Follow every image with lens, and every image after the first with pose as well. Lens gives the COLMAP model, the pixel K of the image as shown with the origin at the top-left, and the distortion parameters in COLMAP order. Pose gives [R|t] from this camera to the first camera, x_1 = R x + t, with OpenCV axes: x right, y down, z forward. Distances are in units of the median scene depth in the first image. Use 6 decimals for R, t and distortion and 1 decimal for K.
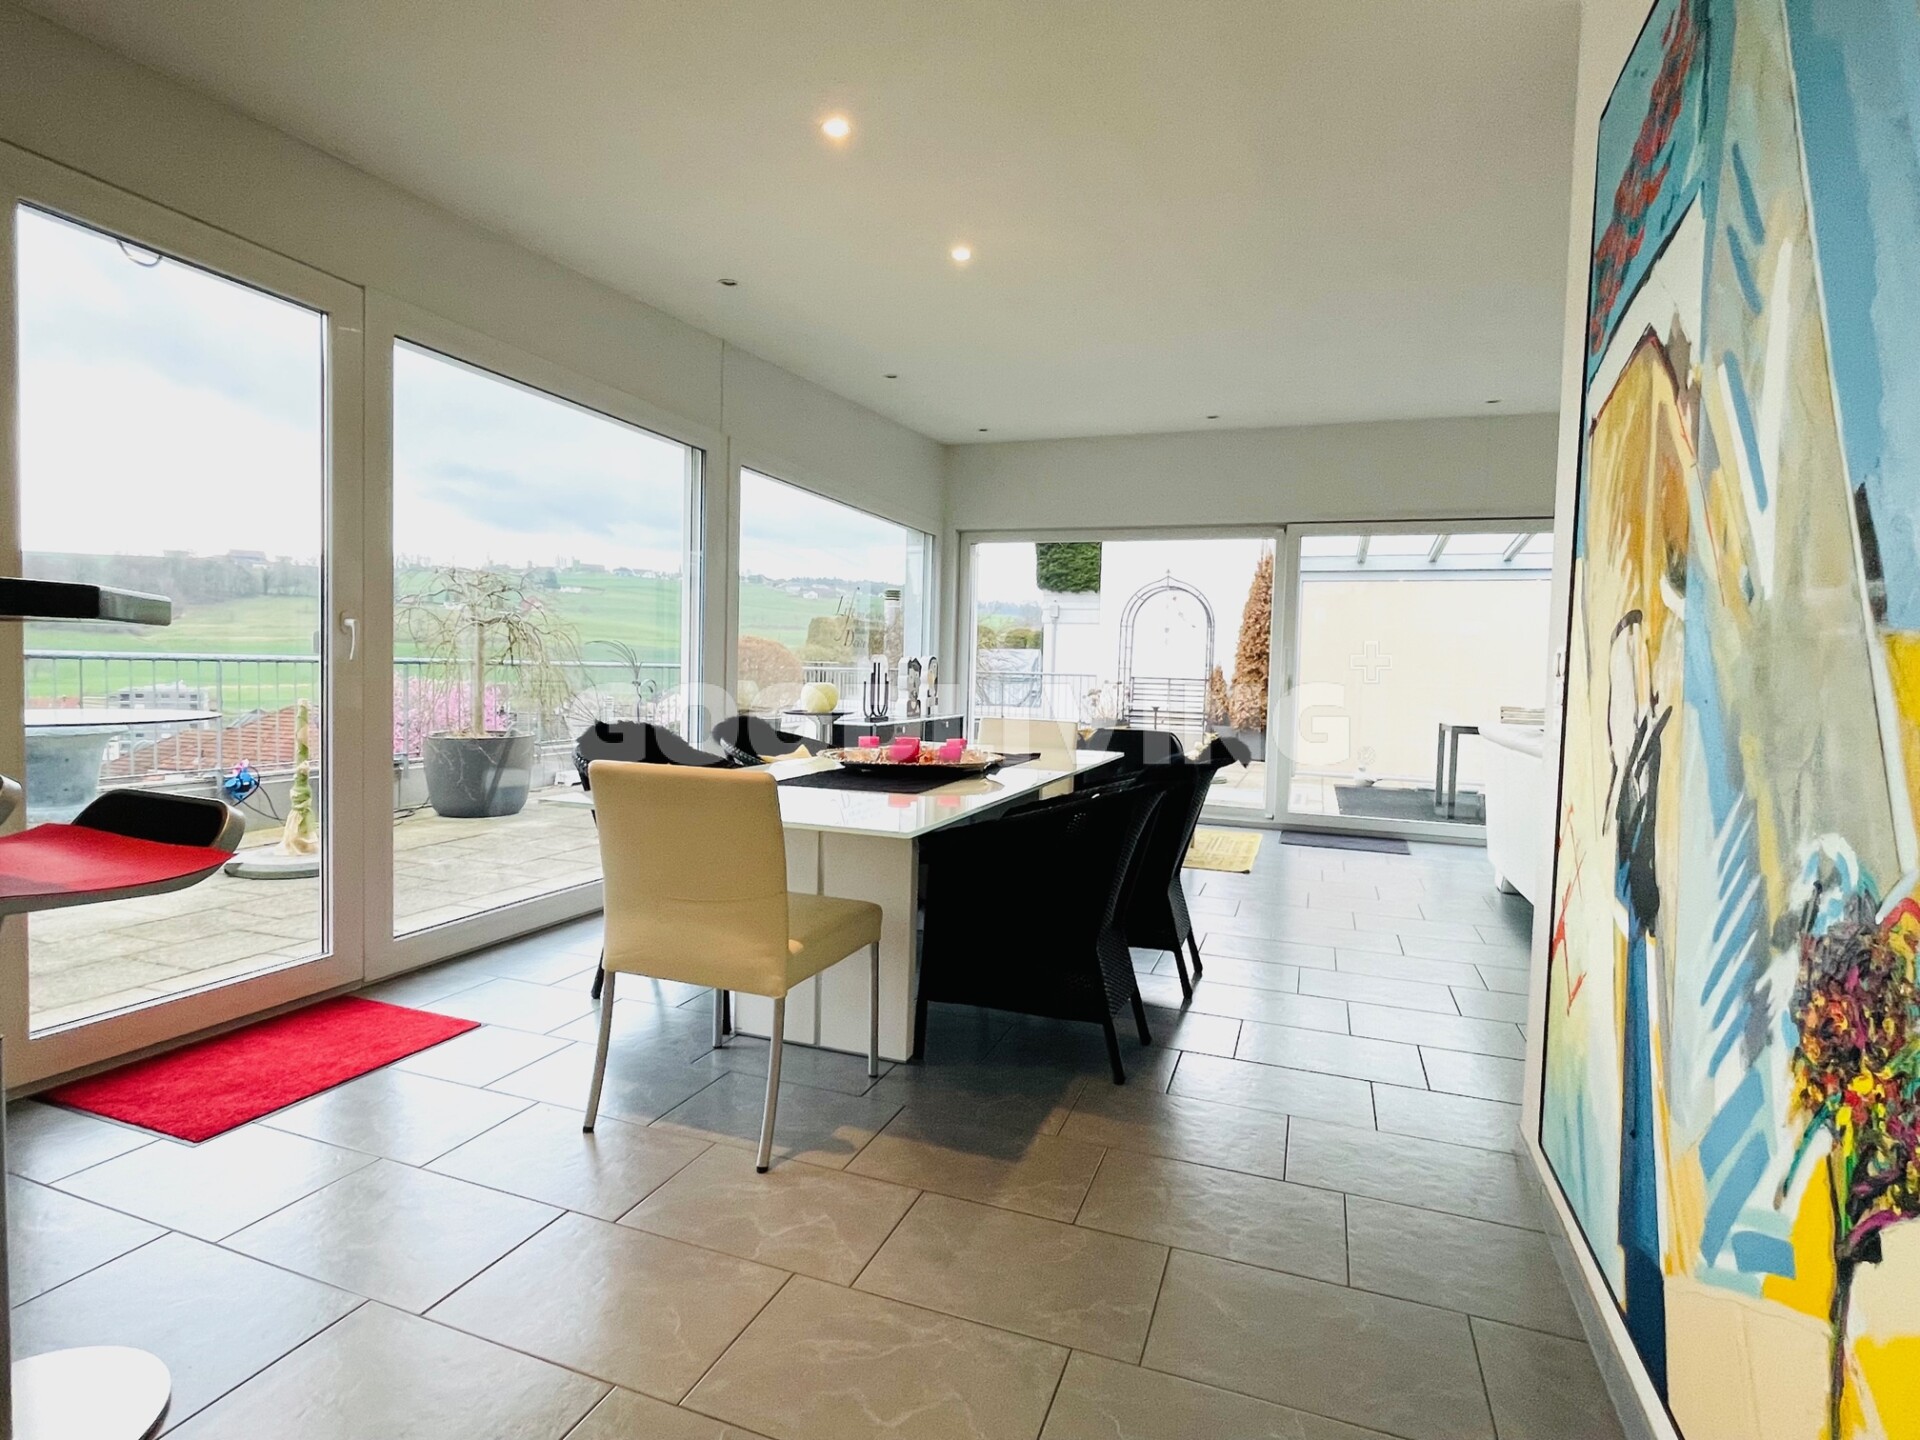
lens RADIAL K [[969.4, 0, 959.8], [0, 969.4, 715.2], [0, 0, 1]] dist [-0.005665, -0.001839]
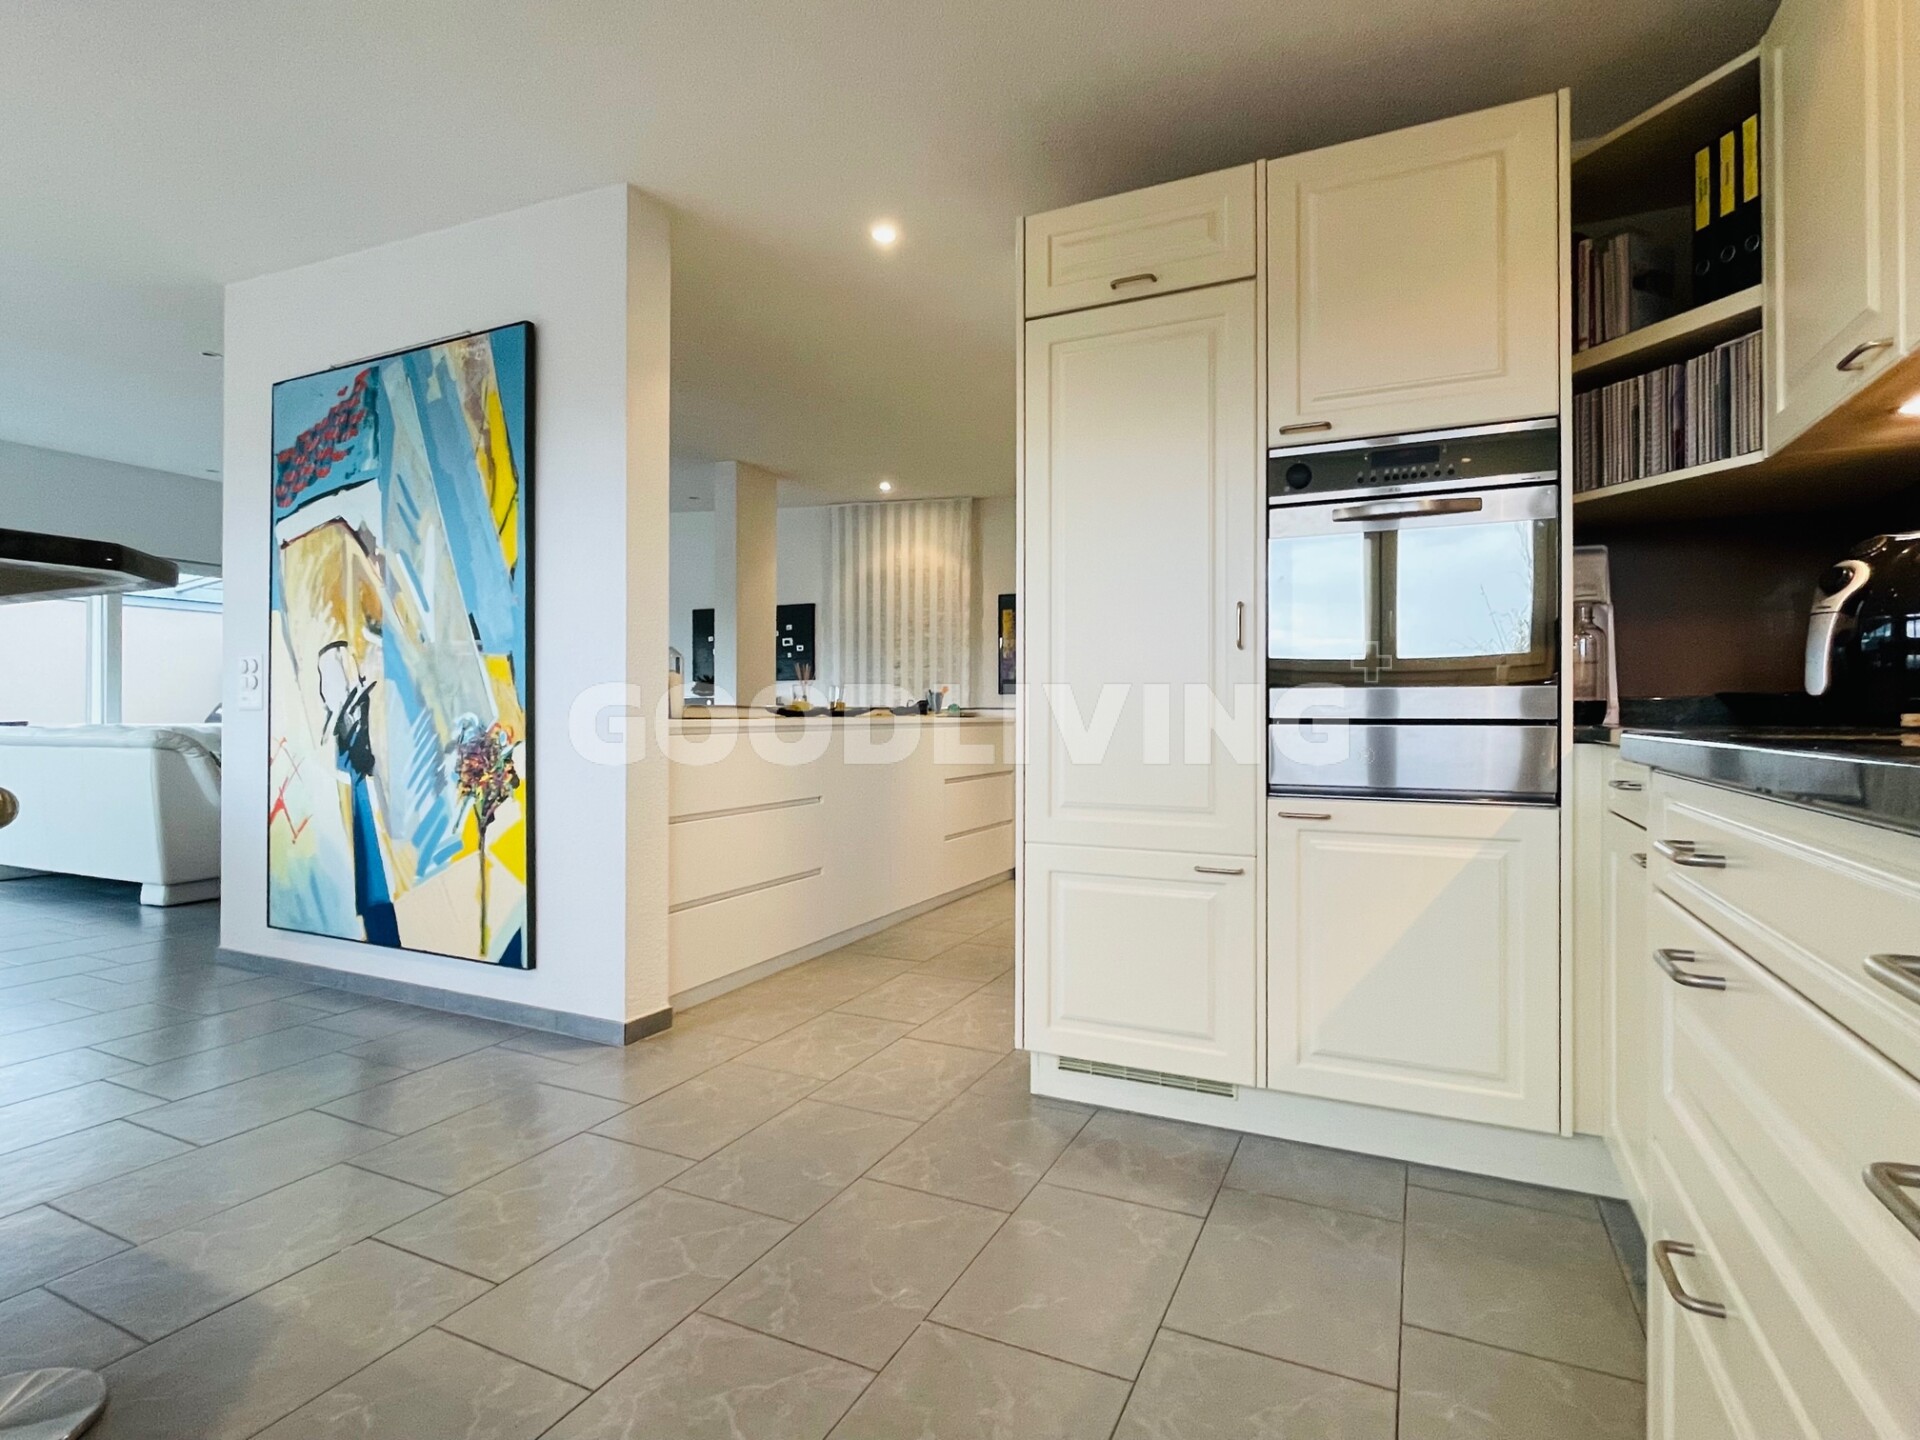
lens RADIAL K [[969.4, 0, 959.7], [0, 969.4, 716.2], [0, 0, 1]] dist [-0.005665, -0.001839]
pose [[0.088322, -0.019698, 0.995897, -2.011404], [0.044597, 0.998880, 0.015801, 0.135135], [-0.995093, 0.043018, 0.089102, -0.892444]]
